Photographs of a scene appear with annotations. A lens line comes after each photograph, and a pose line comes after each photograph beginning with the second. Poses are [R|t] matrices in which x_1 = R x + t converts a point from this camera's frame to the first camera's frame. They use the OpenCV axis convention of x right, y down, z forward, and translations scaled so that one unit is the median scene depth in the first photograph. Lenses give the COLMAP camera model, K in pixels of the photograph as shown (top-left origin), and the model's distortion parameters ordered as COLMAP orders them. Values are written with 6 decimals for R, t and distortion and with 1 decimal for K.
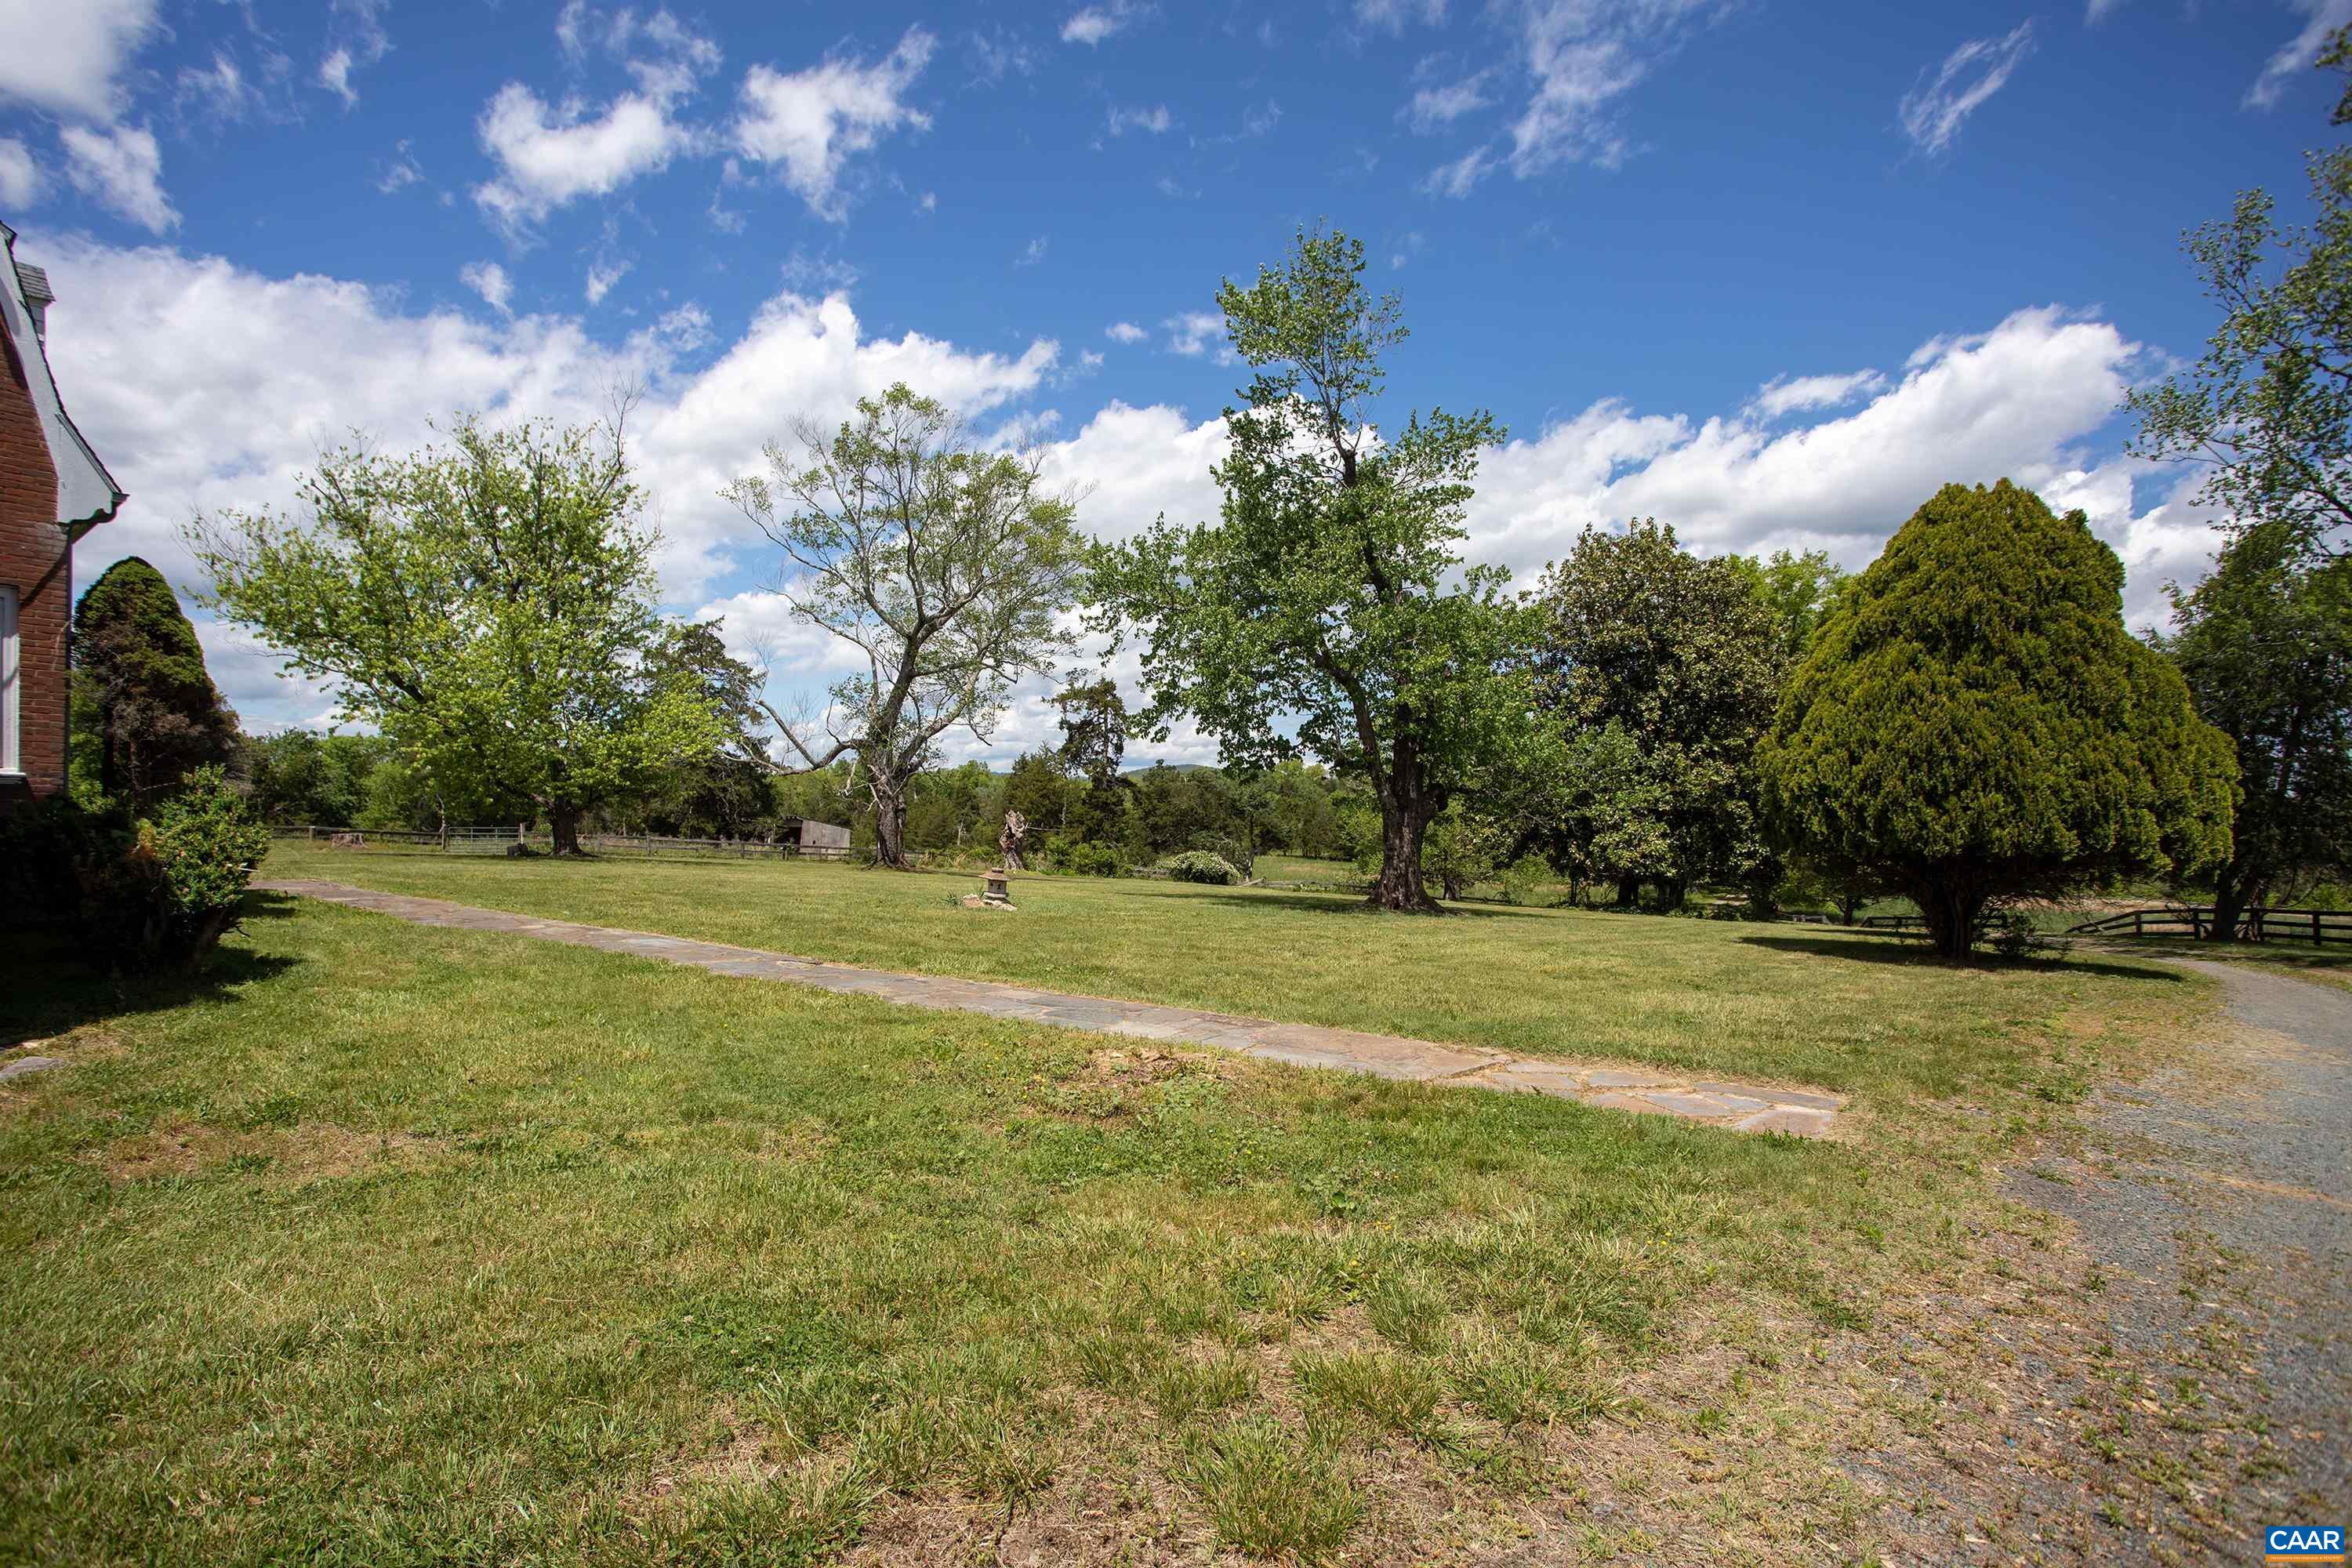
lens RADIAL K [[1161.7, 0, 1176.8], [0, 1161.7, 796.9], [0, 0, 1]] dist [-0.000113, 0.004130]
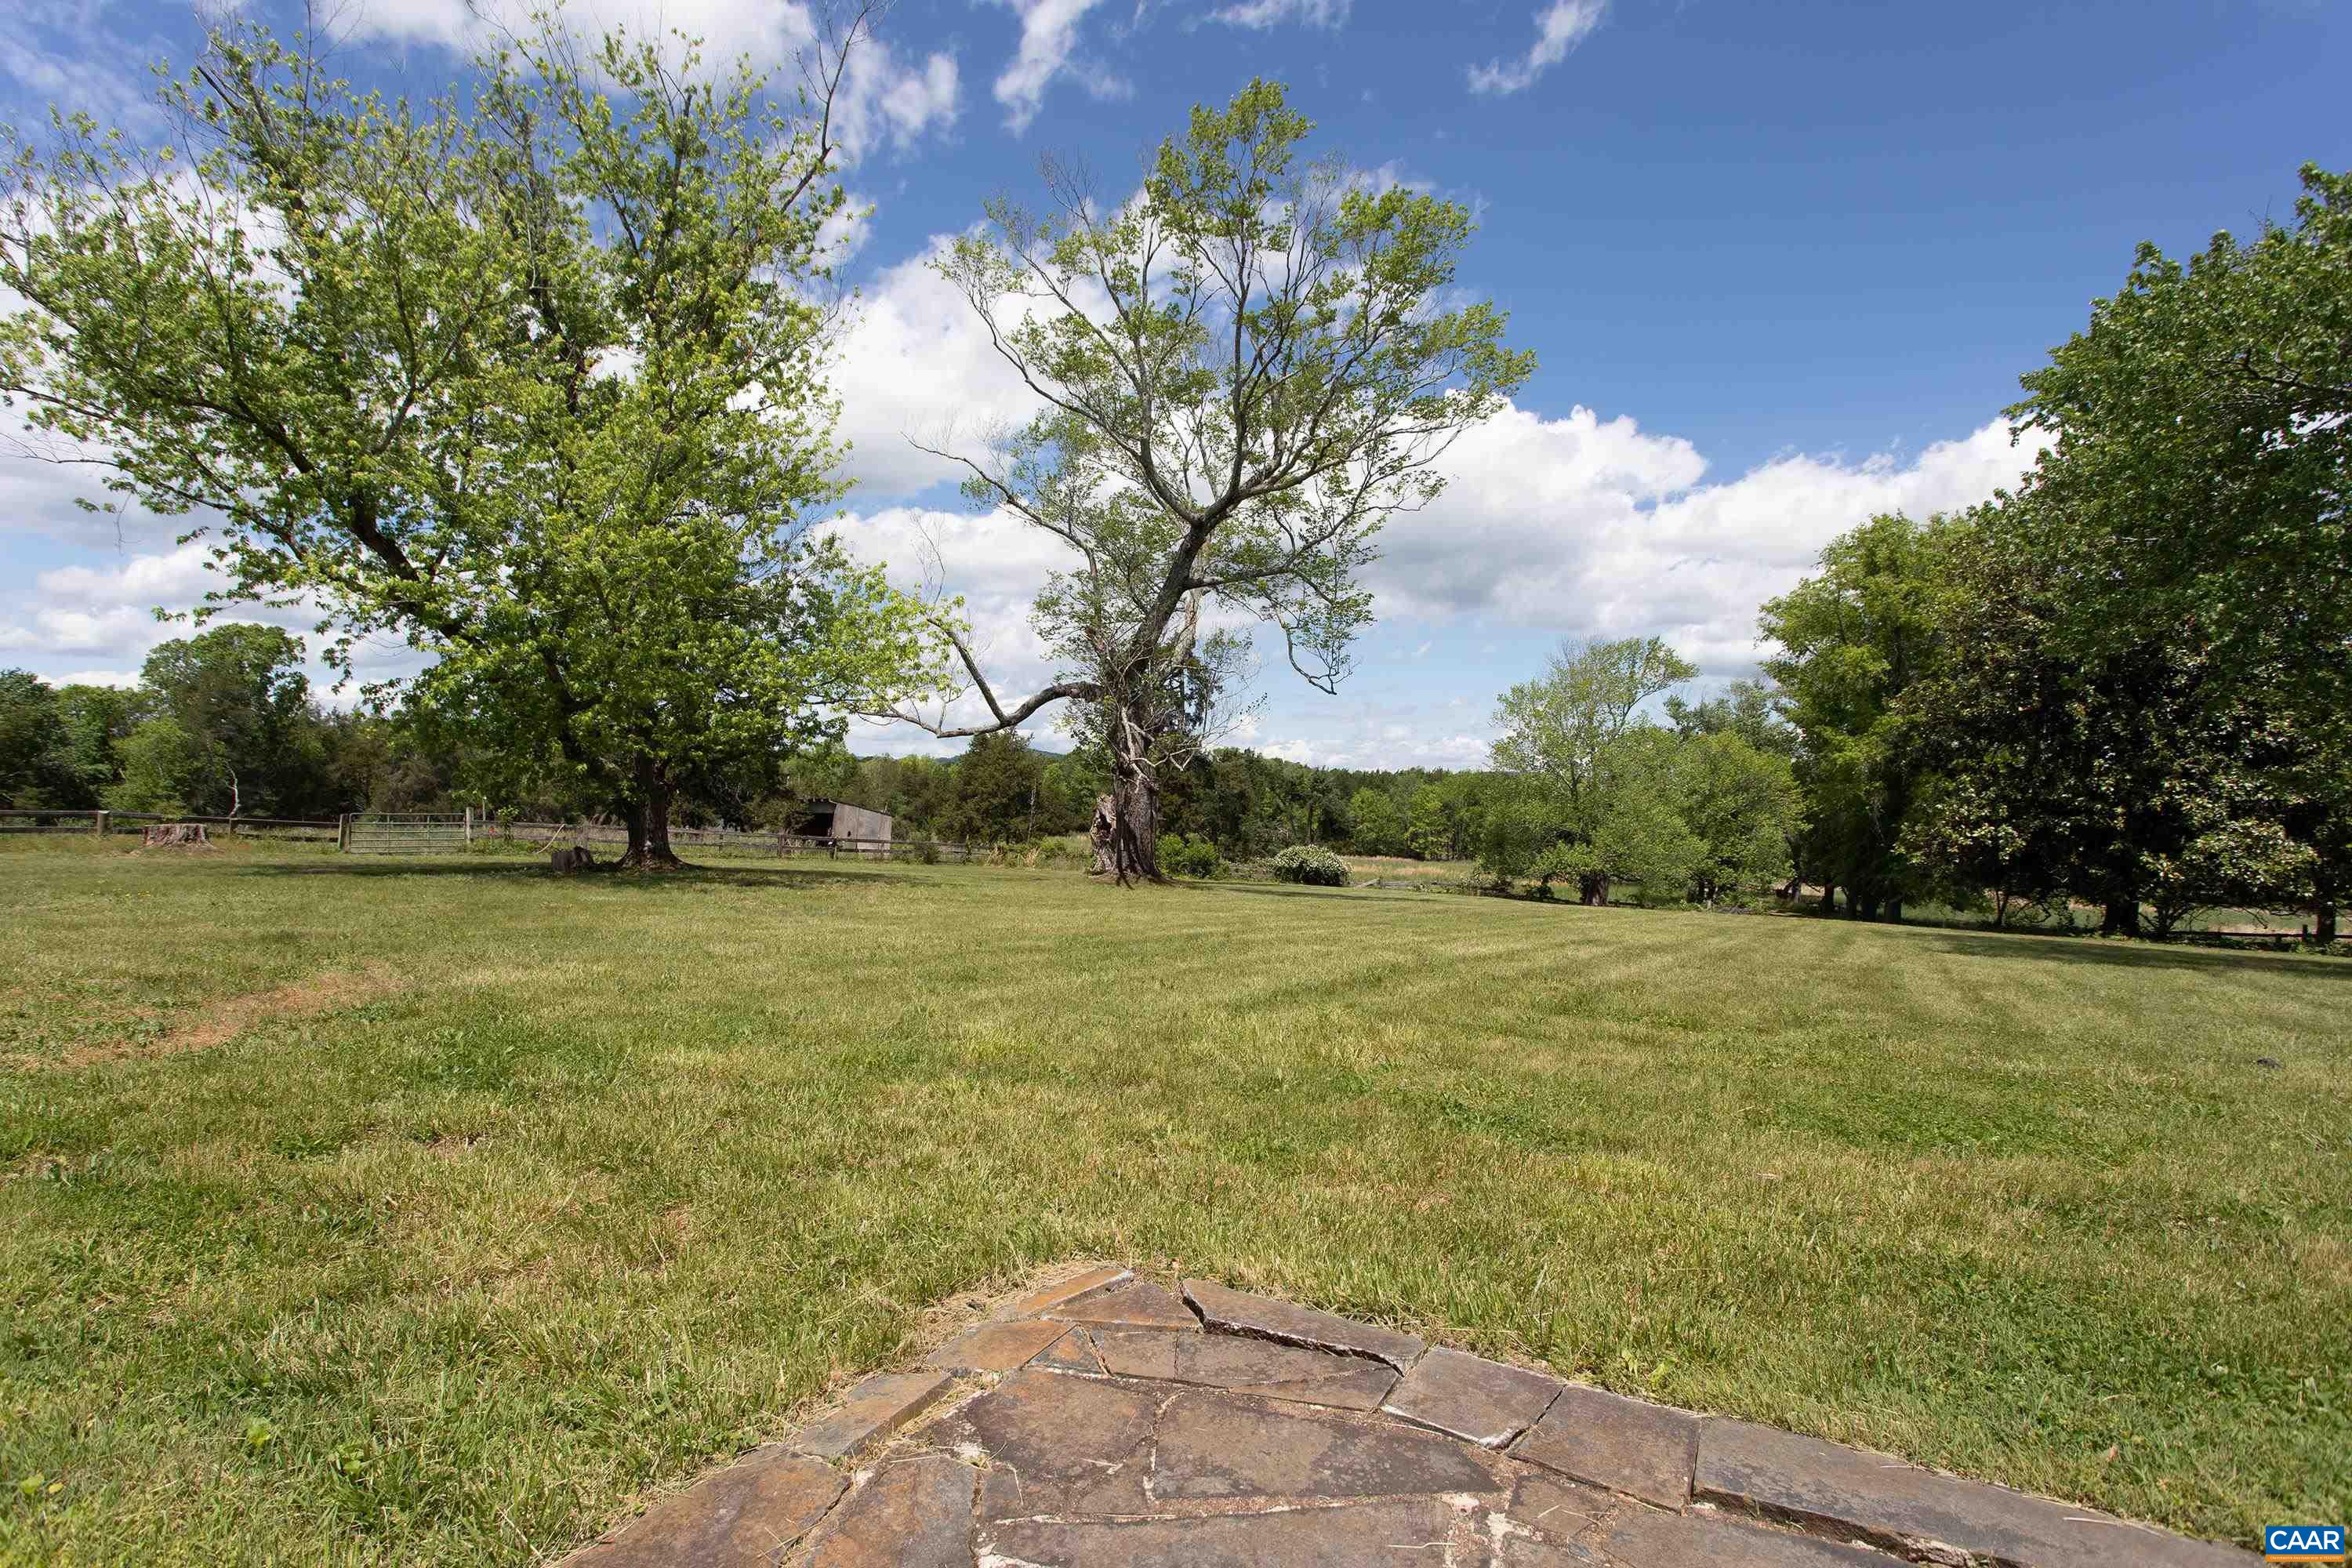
lens RADIAL K [[1161.7, 0, 1181.6], [0, 1161.7, 763.2], [0, 0, 1]] dist [-0.000113, 0.004130]
pose [[0.987941, 0.012407, 0.154332, -0.208224], [-0.010173, 0.999832, -0.015252, 0.003343], [-0.154495, 0.013498, 0.987901, 0.237629]]
